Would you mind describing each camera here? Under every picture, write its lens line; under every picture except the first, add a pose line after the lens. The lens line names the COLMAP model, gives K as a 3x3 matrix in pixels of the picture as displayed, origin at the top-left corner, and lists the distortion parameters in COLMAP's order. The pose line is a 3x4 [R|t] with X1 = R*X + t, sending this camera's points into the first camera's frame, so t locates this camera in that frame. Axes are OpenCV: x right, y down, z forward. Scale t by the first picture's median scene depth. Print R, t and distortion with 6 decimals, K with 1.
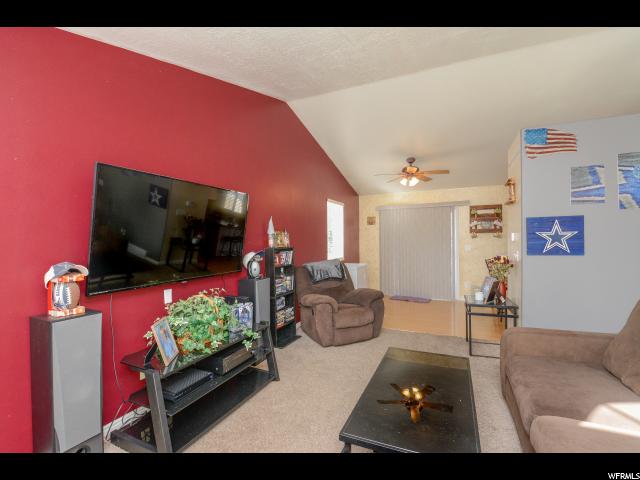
lens RADIAL K [[309.3, 0, 304.8], [0, 309.3, 243.6], [0, 0, 1]] dist [-0.000926, -0.018519]
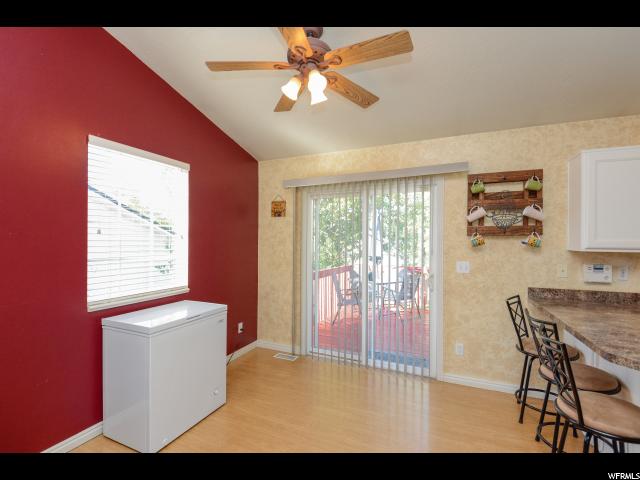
lens RADIAL K [[309.3, 0, 304.8], [0, 309.3, 243.6], [0, 0, 1]] dist [-0.000926, -0.018519]
pose [[0.999653, 0.016301, 0.020693, 0.289181], [-0.016203, 0.999857, -0.004922, -0.015783], [-0.020771, 0.004585, 0.999774, 0.556835]]
